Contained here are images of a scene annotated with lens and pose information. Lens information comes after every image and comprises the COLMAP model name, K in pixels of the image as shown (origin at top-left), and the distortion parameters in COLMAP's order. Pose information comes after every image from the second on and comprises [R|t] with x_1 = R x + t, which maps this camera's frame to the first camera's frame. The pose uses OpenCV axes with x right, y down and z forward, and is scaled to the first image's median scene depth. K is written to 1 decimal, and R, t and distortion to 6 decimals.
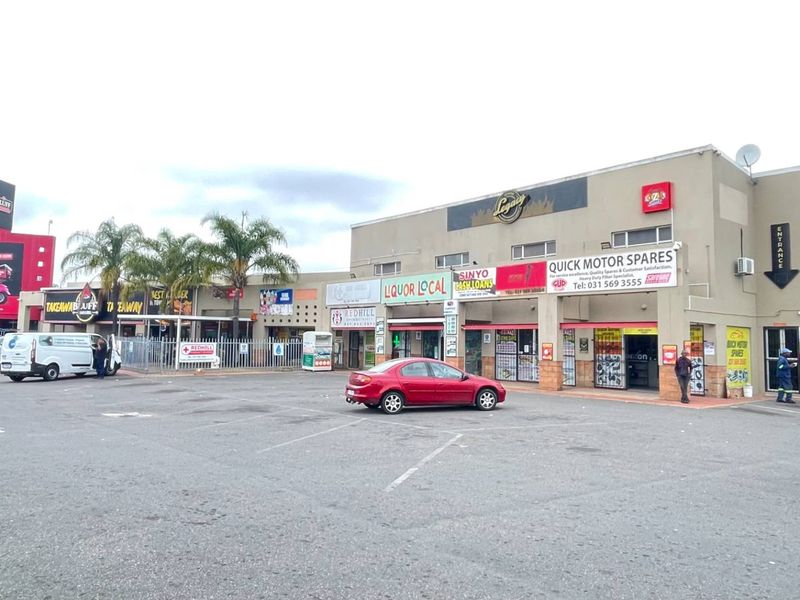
lens RADIAL K [[615.0, 0, 400.4], [0, 615.0, 291.8], [0, 0, 1]] dist [0.023187, -0.041067]
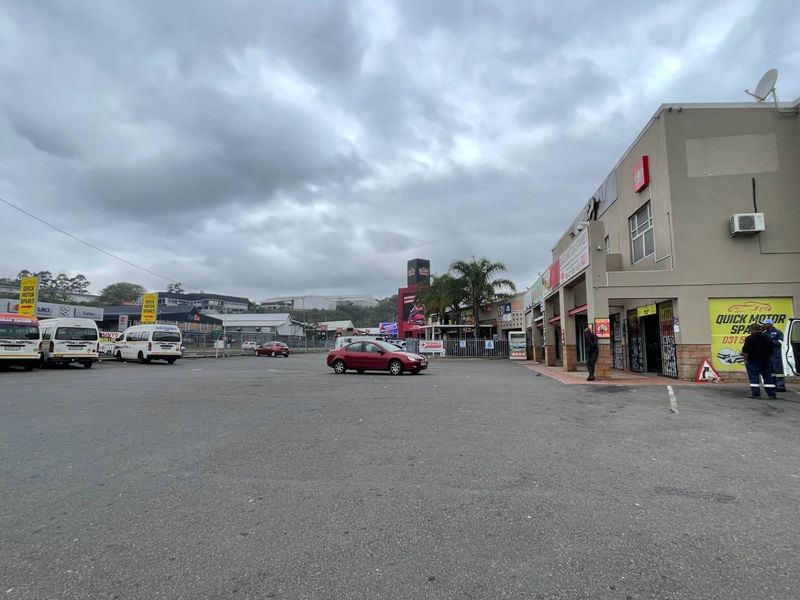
lens RADIAL K [[430.4, 0, 399.1], [0, 430.4, 300.1], [0, 0, 1]] dist [0.001236, -0.001133]
pose [[0.632812, -0.099988, -0.767823, 0.669151], [0.072783, 0.994918, -0.069576, 0.063737], [0.770878, -0.011856, 0.636873, 0.267333]]
